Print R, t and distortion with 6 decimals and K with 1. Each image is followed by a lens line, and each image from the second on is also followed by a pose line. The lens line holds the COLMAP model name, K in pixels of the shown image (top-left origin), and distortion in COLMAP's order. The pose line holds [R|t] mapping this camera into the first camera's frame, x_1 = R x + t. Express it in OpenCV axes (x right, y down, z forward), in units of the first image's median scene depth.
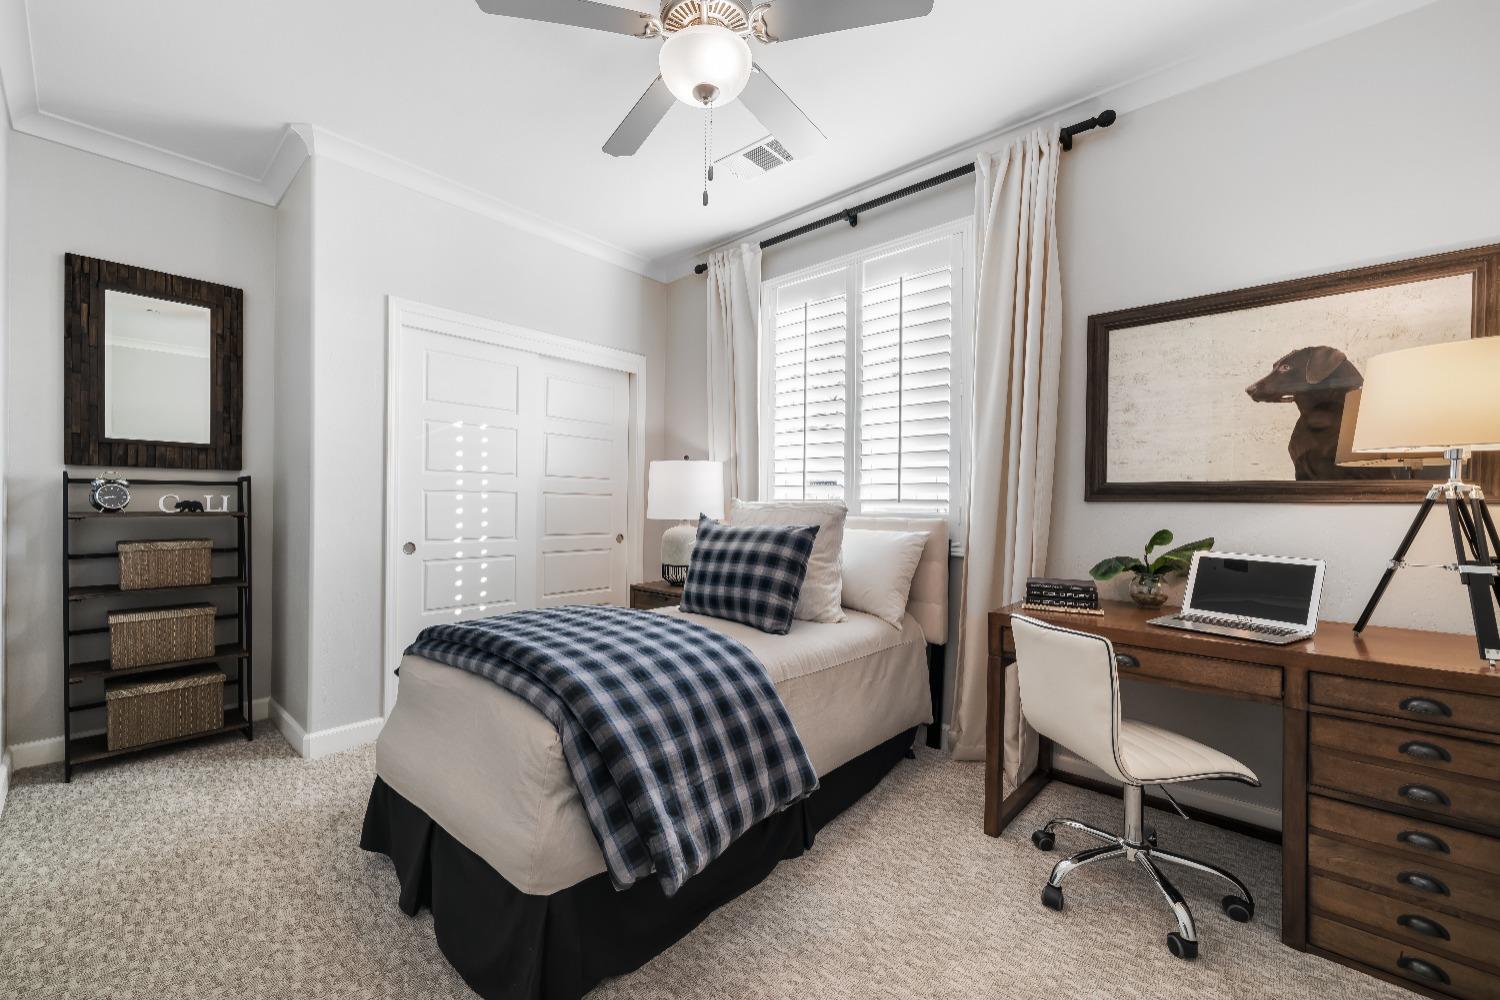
lens RADIAL K [[550.7, 0, 742.9], [0, 550.7, 501.4], [0, 0, 1]] dist [0.001072, 0.000080]
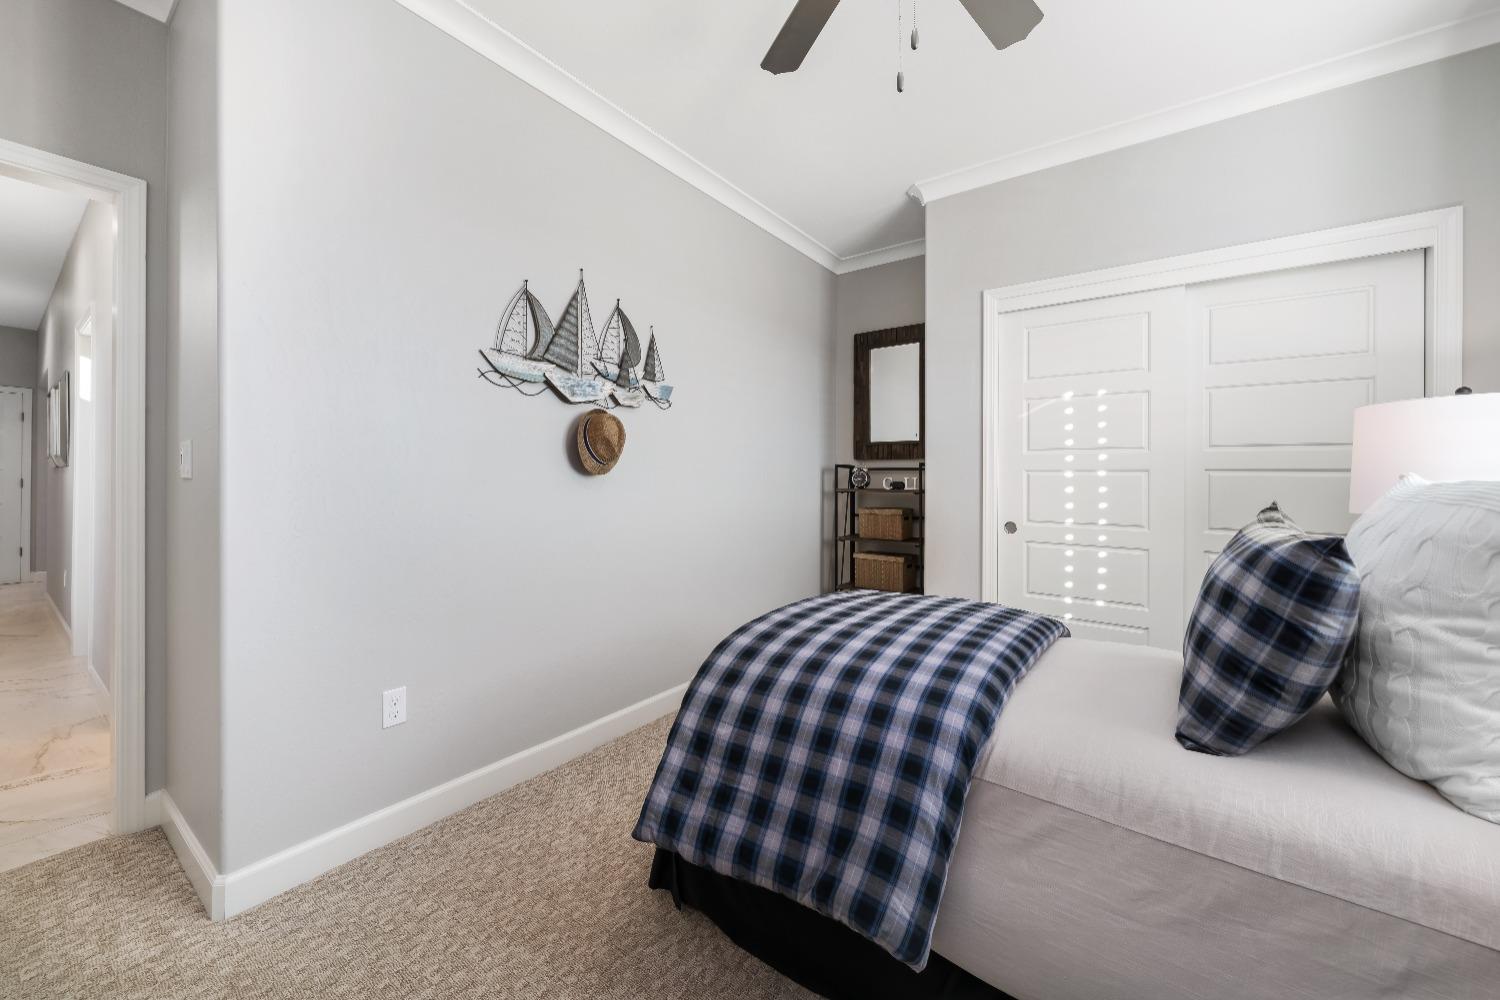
lens RADIAL K [[579.2, 0, 748.6], [0, 579.2, 481.8], [0, 0, 1]] dist [-0.061364, -0.000030]
pose [[0.058984, -0.003340, -0.998253, 0.467628], [0.007077, 0.999971, -0.002927, 0.001165], [0.998234, -0.006892, 0.059006, 0.521528]]
